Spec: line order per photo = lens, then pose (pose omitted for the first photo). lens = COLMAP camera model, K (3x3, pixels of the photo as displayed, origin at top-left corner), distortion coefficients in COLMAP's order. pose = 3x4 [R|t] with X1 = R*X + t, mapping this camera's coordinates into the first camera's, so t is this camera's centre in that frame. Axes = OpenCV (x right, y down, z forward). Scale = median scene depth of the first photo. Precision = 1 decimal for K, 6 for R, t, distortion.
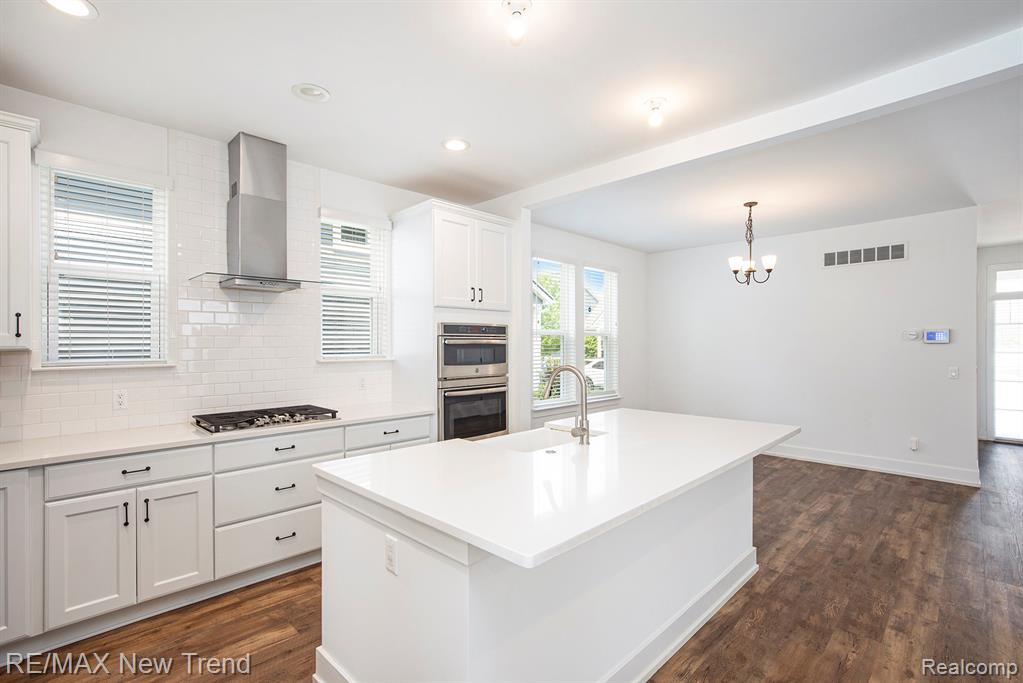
lens RADIAL K [[473.4, 0, 502.9], [0, 473.4, 336.1], [0, 0, 1]] dist [-0.033706, 0.008008]
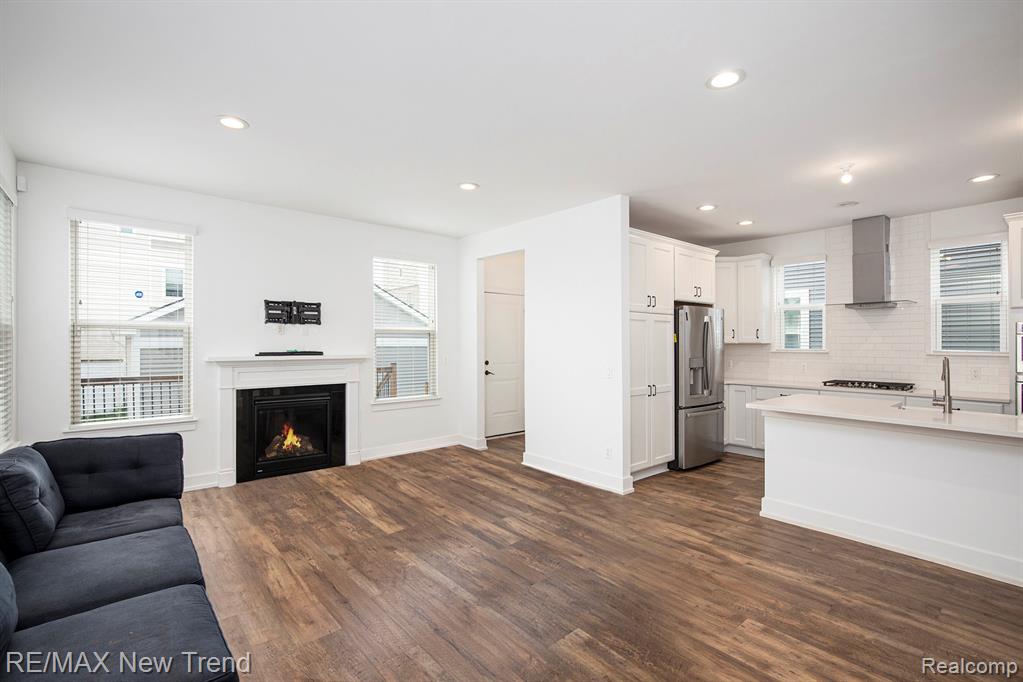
lens RADIAL K [[473.4, 0, 511.4], [0, 473.4, 339.6], [0, 0, 1]] dist [-0.033706, 0.008008]
pose [[-0.068299, 0.000143, -0.997665, 1.062235], [0.012720, 0.999919, -0.000728, -0.003393], [0.997584, -0.012740, -0.068295, -0.133186]]
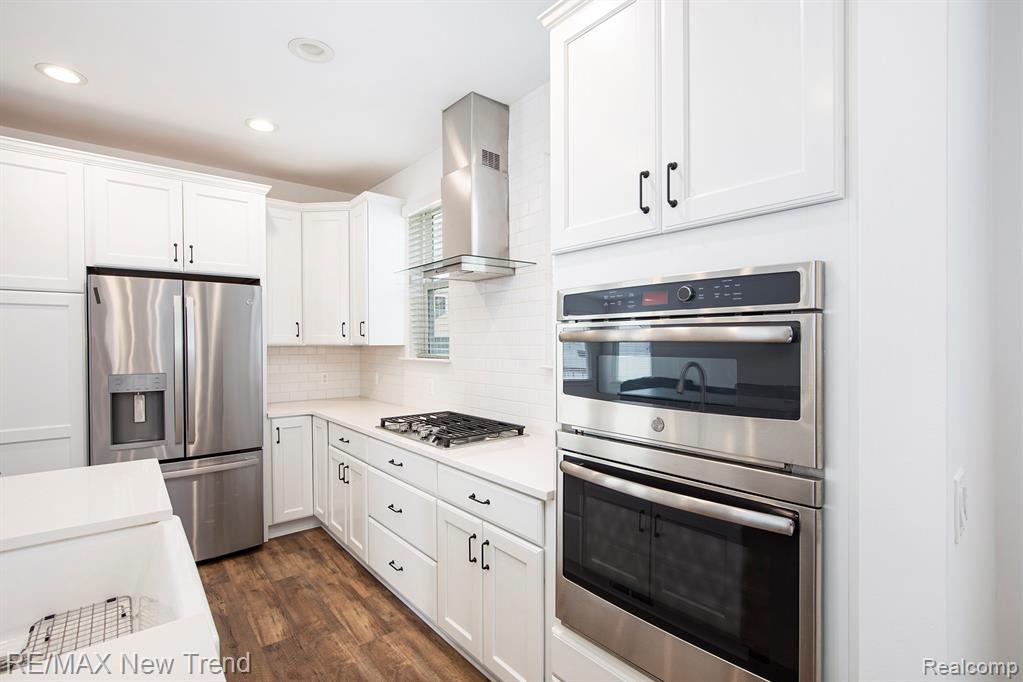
lens RADIAL K [[473.4, 0, 503.9], [0, 473.4, 339.6], [0, 0, 1]] dist [-0.033706, 0.008008]
pose [[-0.082711, -0.001951, -0.996572, 0.296505], [0.016819, 0.999853, -0.003354, 0.015826], [0.996432, -0.017039, -0.082666, 1.000175]]
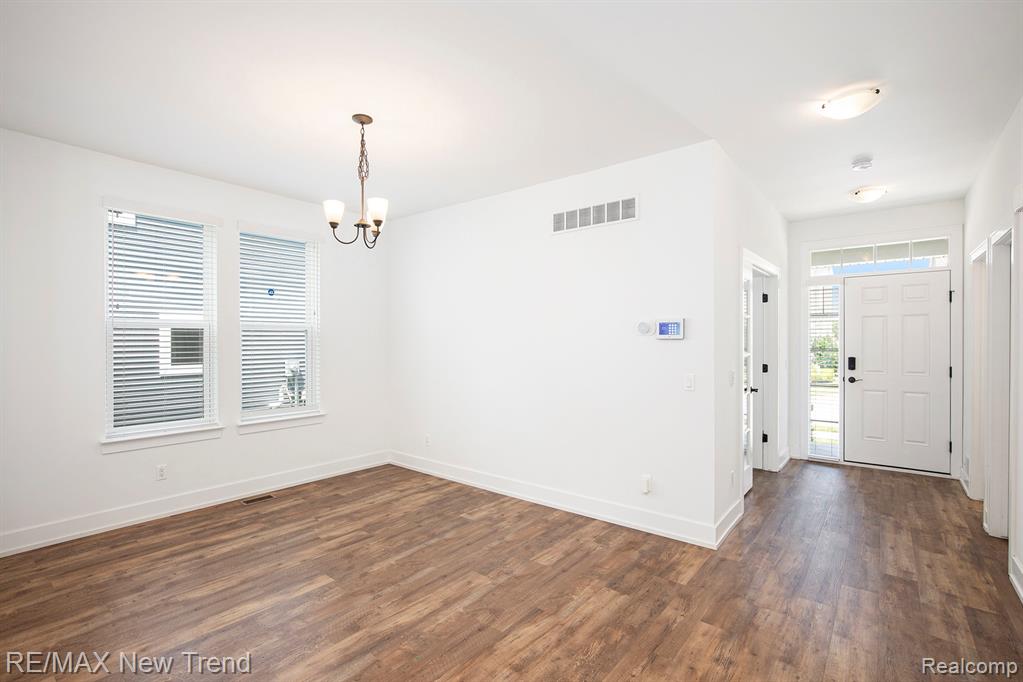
lens RADIAL K [[473.4, 0, 514.2], [0, 473.4, 340.6], [0, 0, 1]] dist [-0.033706, 0.008008]
pose [[0.992413, -0.003782, 0.122895, 0.826702], [0.001695, 0.999853, 0.017087, 0.006372], [-0.122941, -0.016750, 0.992273, 0.435488]]
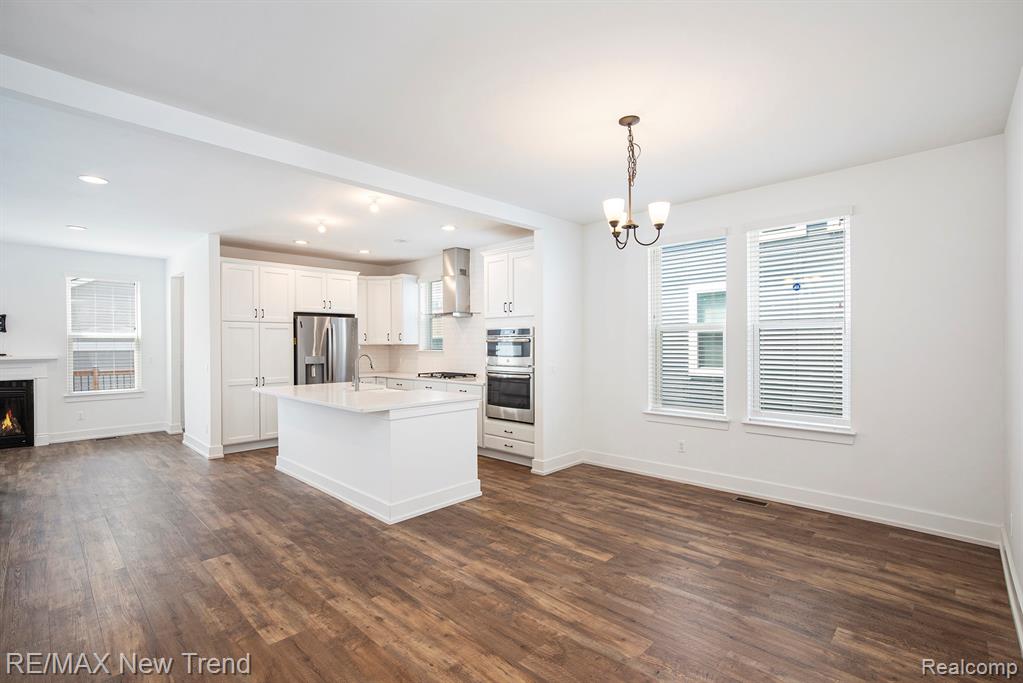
lens RADIAL K [[473.4, 0, 505.5], [0, 473.4, 329.5], [0, 0, 1]] dist [-0.033706, 0.008008]
pose [[0.029174, -0.025082, -0.999260, 1.472471], [0.021379, 0.999472, -0.024464, 0.014495], [0.999346, -0.020650, 0.029695, 1.034930]]
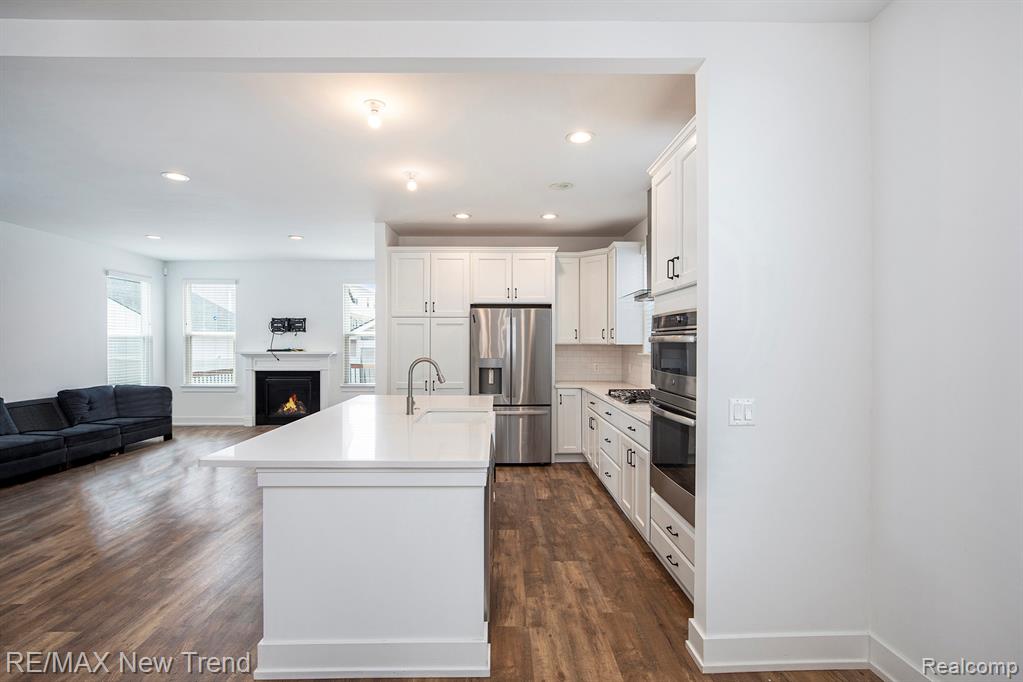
lens RADIAL K [[473.4, 0, 495.3], [0, 473.4, 348.4], [0, 0, 1]] dist [-0.033706, 0.008008]
pose [[-0.696931, 0.013588, -0.717010, 0.646463], [0.013367, 0.999893, 0.005956, 0.018205], [0.717014, -0.005434, -0.697038, 1.389729]]
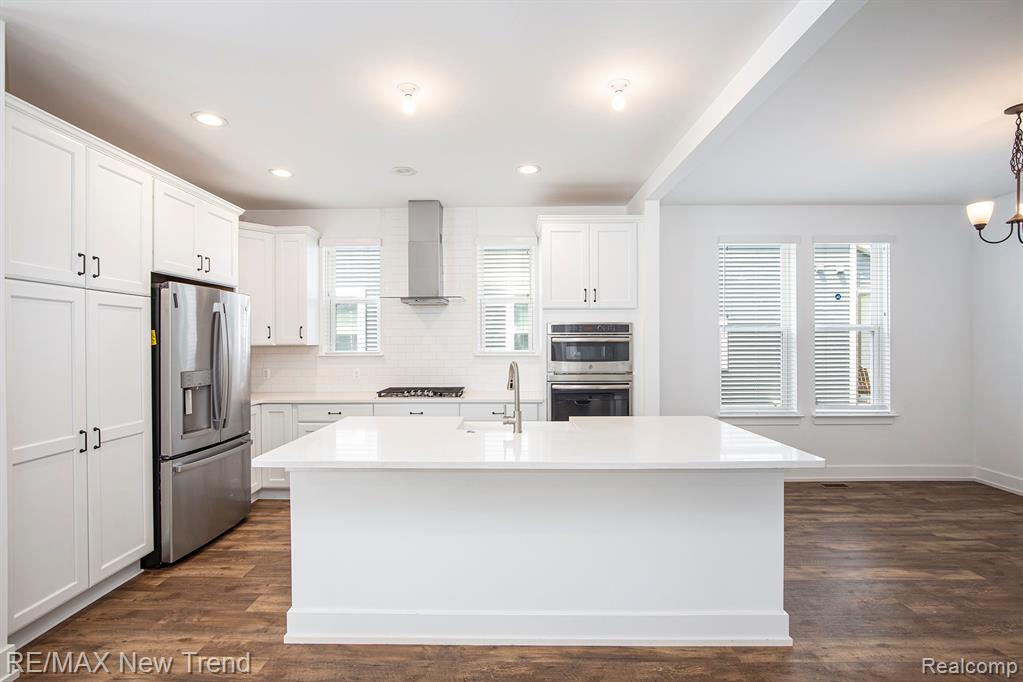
lens RADIAL K [[473.4, 0, 502.6], [0, 473.4, 337.4], [0, 0, 1]] dist [-0.033706, 0.008008]
pose [[0.700937, -0.007355, -0.713186, 0.609382], [0.012081, 0.999926, 0.001561, 0.003172], [0.713121, -0.009710, 0.700973, 0.128935]]
